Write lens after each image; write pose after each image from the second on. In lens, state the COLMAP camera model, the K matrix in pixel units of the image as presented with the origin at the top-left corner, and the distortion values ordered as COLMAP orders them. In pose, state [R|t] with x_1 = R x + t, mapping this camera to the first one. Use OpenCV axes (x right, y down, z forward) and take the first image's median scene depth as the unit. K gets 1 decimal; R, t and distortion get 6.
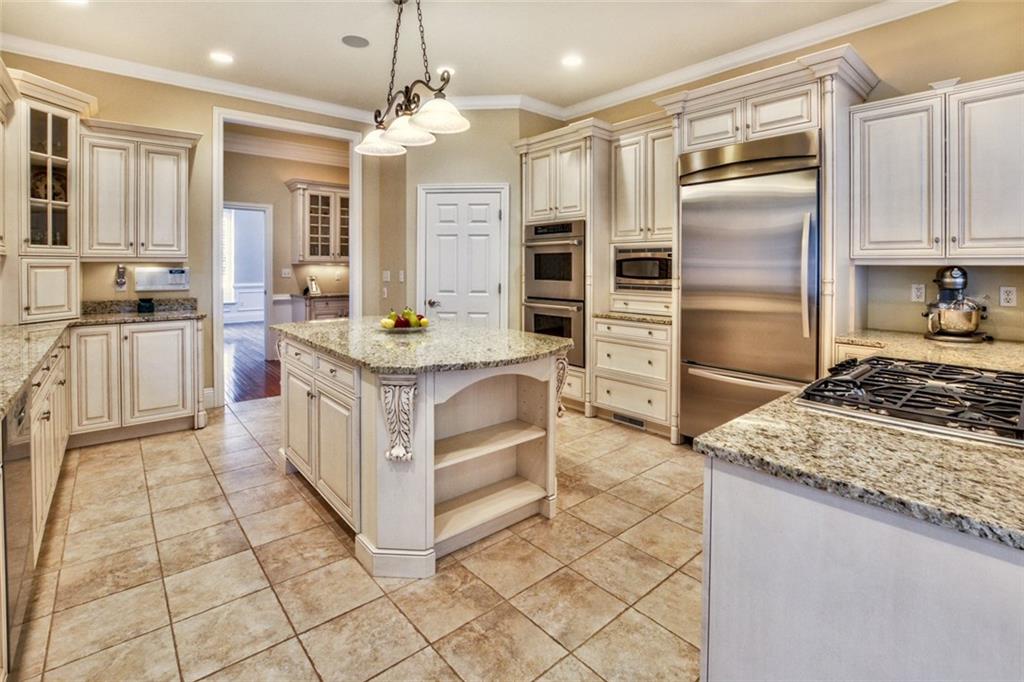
lens RADIAL K [[471.6, 0, 511.2], [0, 471.6, 343.0], [0, 0, 1]] dist [-0.024496, 0.000941]
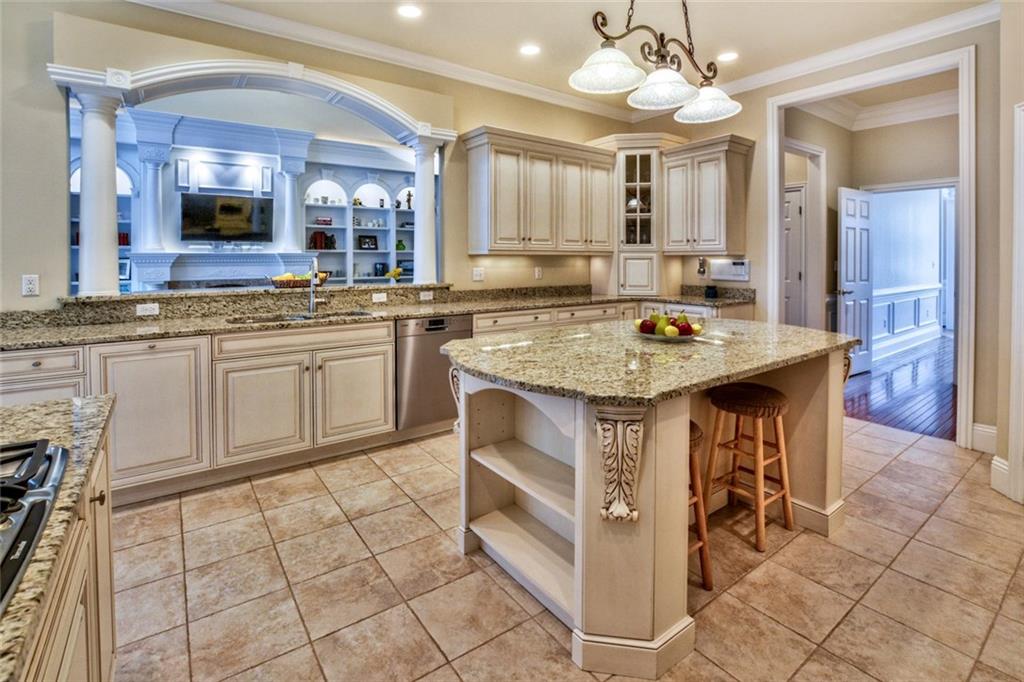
lens RADIAL K [[471.6, 0, 525.7], [0, 471.6, 320.7], [0, 0, 1]] dist [-0.024496, 0.000941]
pose [[-0.060164, 0.127543, -0.990007, 0.567868], [-0.157968, 0.978088, 0.135608, -0.126692], [0.985610, 0.164548, -0.038698, 0.782730]]
